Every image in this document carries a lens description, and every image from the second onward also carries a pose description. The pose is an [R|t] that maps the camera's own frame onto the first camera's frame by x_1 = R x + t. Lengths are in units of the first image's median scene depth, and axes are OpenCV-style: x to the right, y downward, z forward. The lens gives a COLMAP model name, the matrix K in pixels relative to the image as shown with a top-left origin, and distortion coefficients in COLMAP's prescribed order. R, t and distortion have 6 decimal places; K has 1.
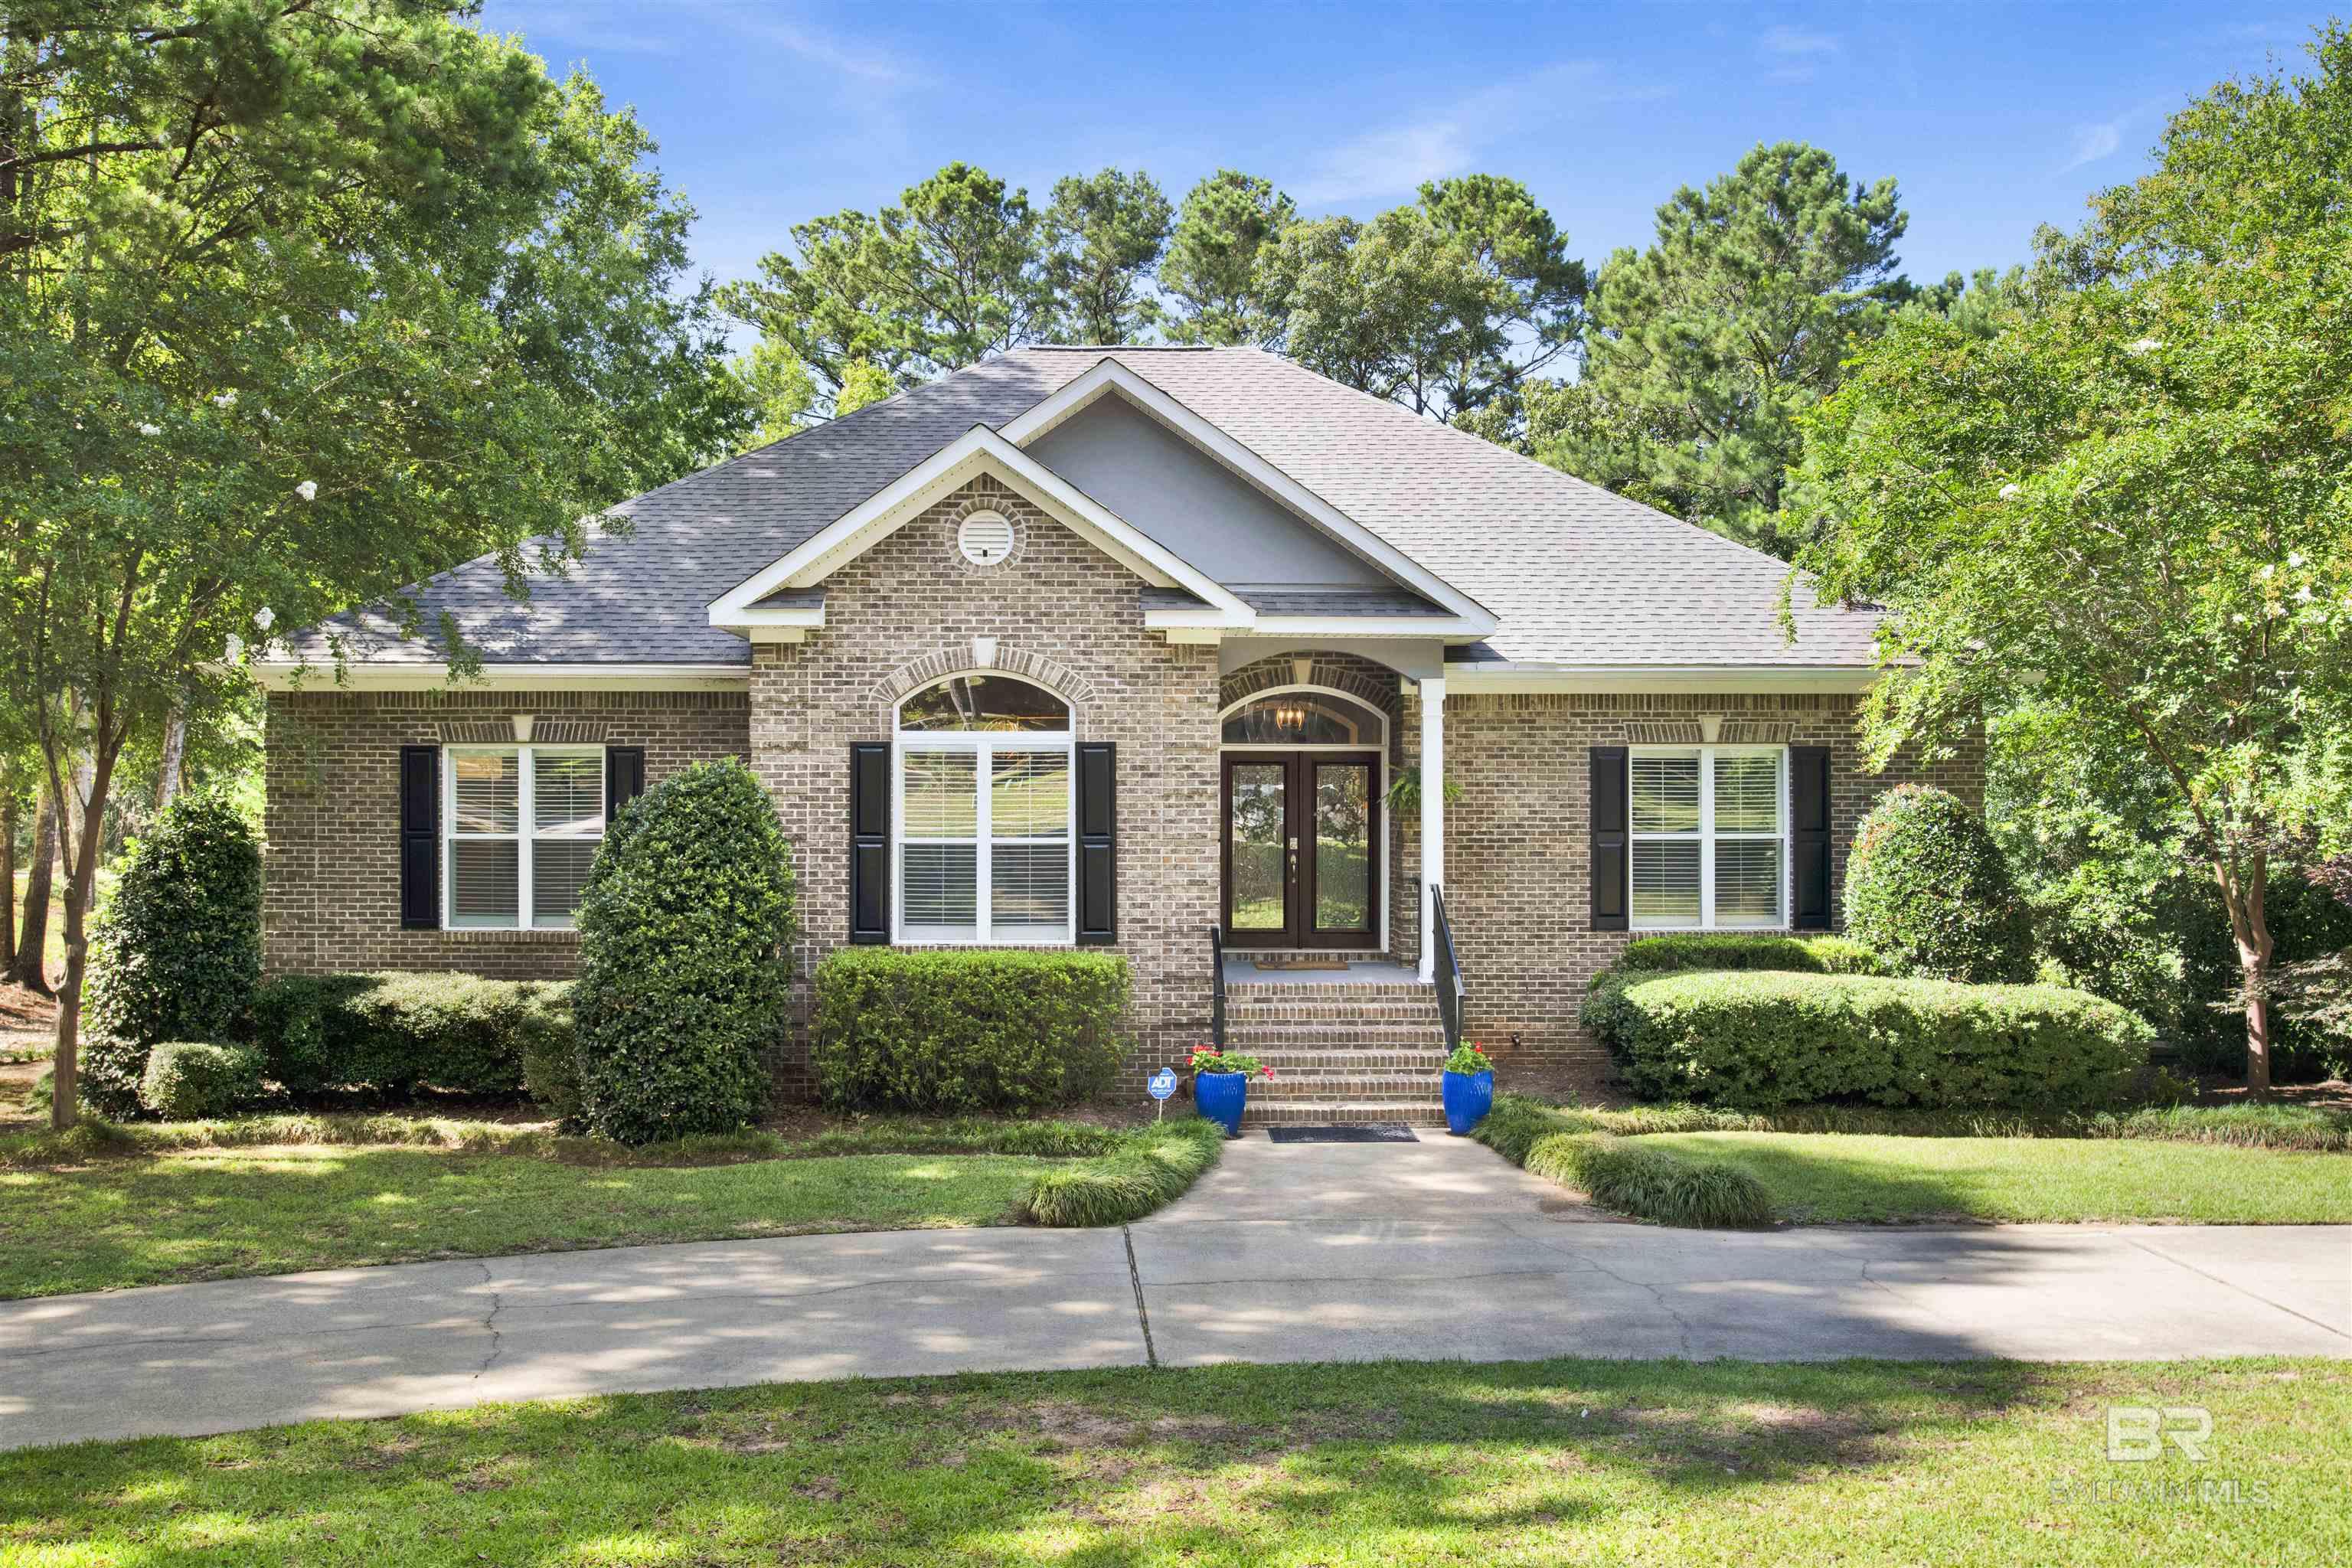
lens RADIAL K [[1834.7, 0, 1176.0], [0, 1834.7, 784.0], [0, 0, 1]] dist [-0.070396, 0.043031]
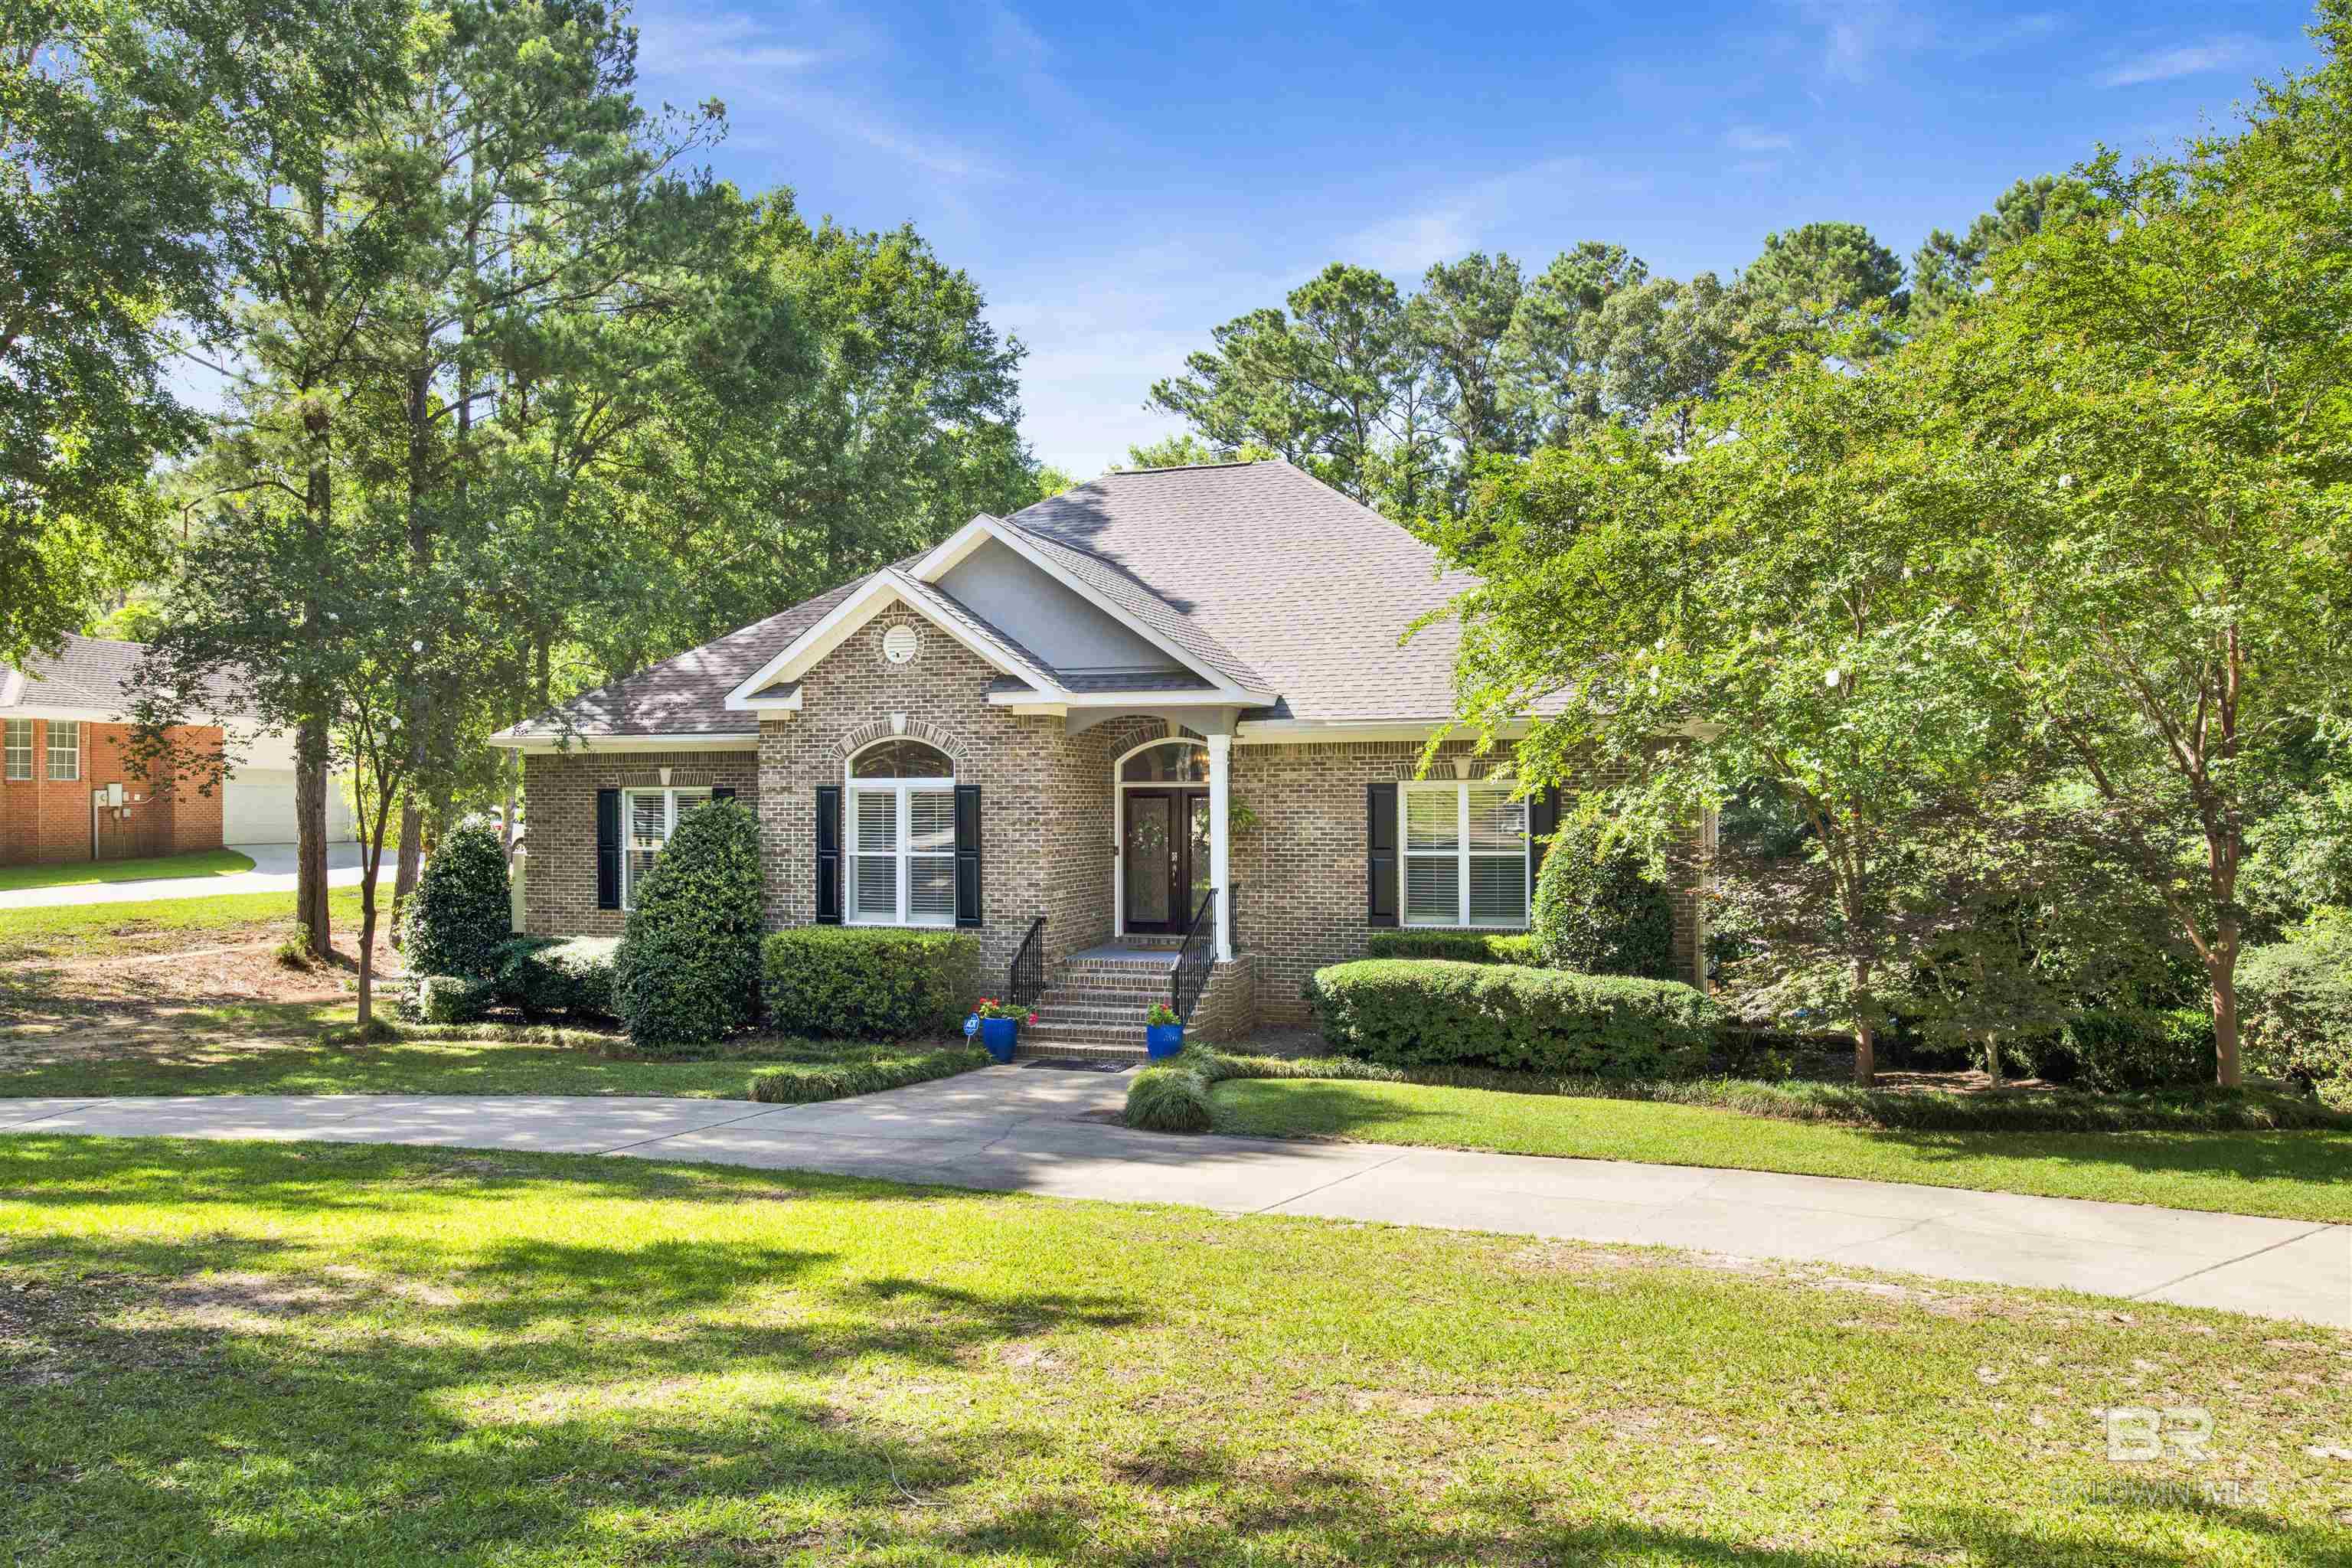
lens RADIAL K [[1697.7, 0, 1176.0], [0, 1697.7, 784.0], [0, 0, 1]] dist [-0.059672, 0.000882]
pose [[0.941114, -0.007969, -0.337996, 0.551056], [0.006675, 0.999965, -0.004990, -0.016077], [0.338024, 0.002440, 0.941134, -0.182788]]
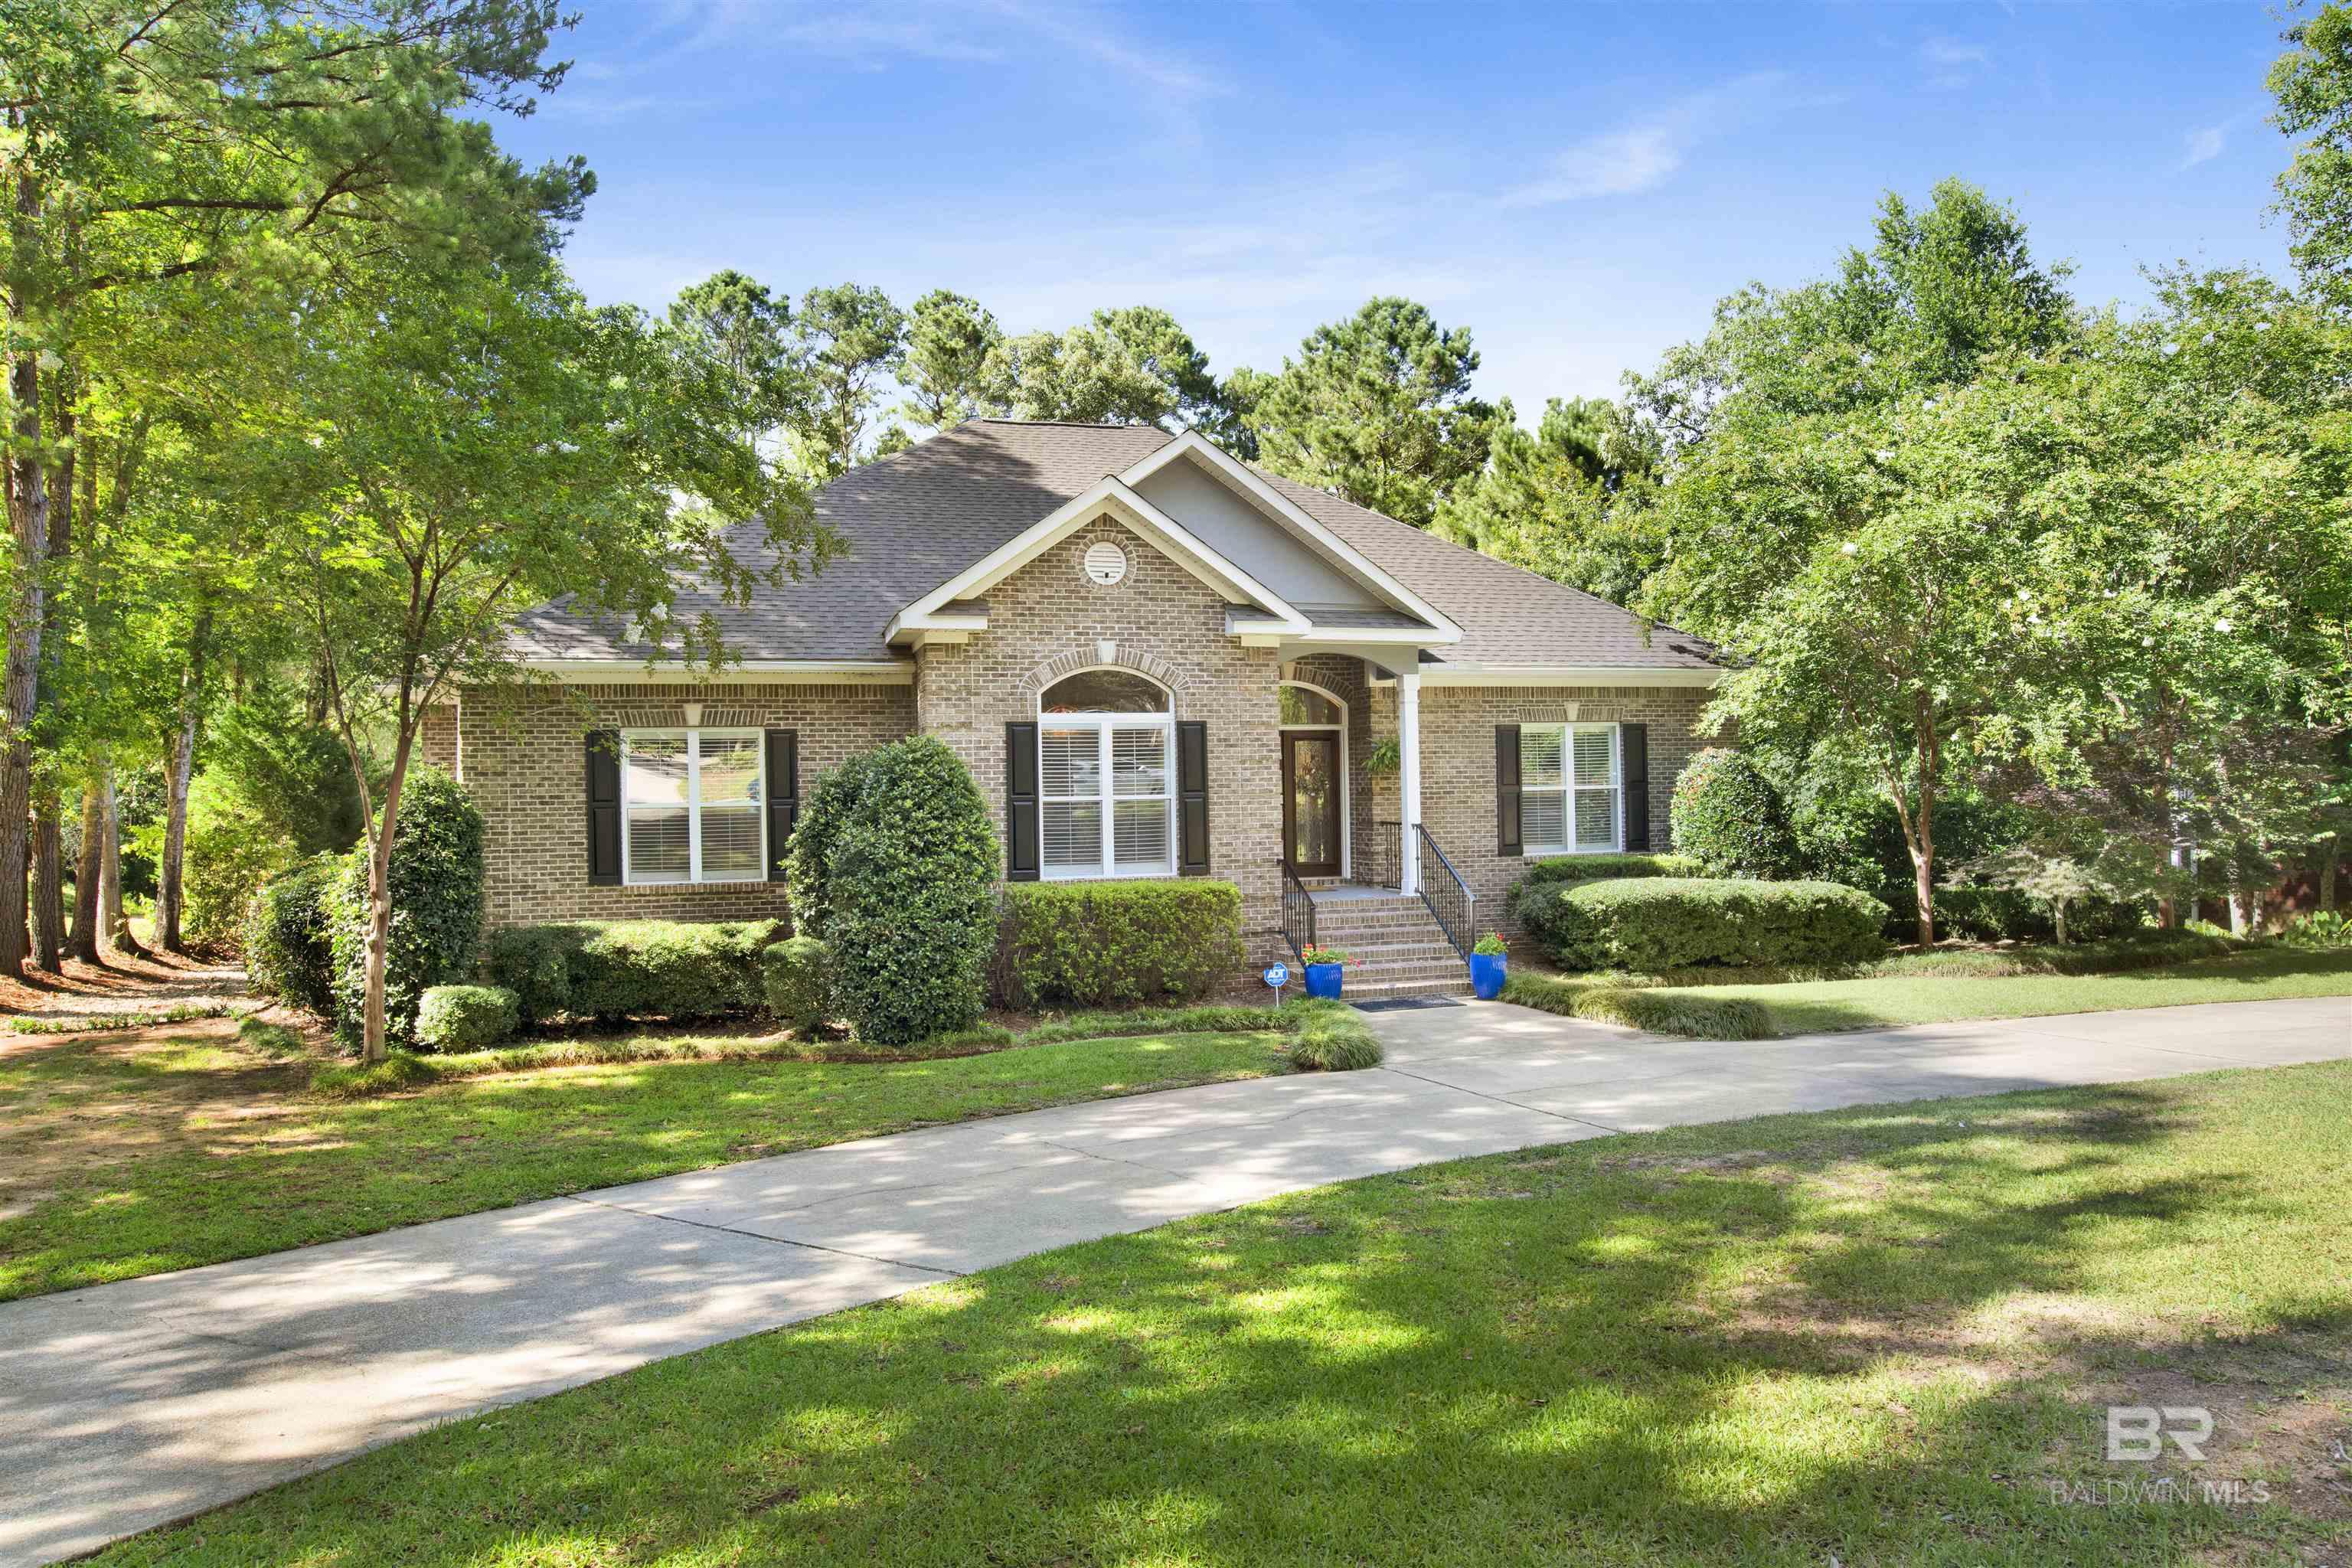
lens RADIAL K [[1443.1, 0, 1176.0], [0, 1443.1, 784.0], [0, 0, 1]] dist [-0.069206, -0.000062]
pose [[0.965156, -0.016961, 0.261126, -0.323918], [0.016603, 0.999856, 0.003577, 0.018388], [-0.261149, 0.000883, 0.965298, 0.005837]]
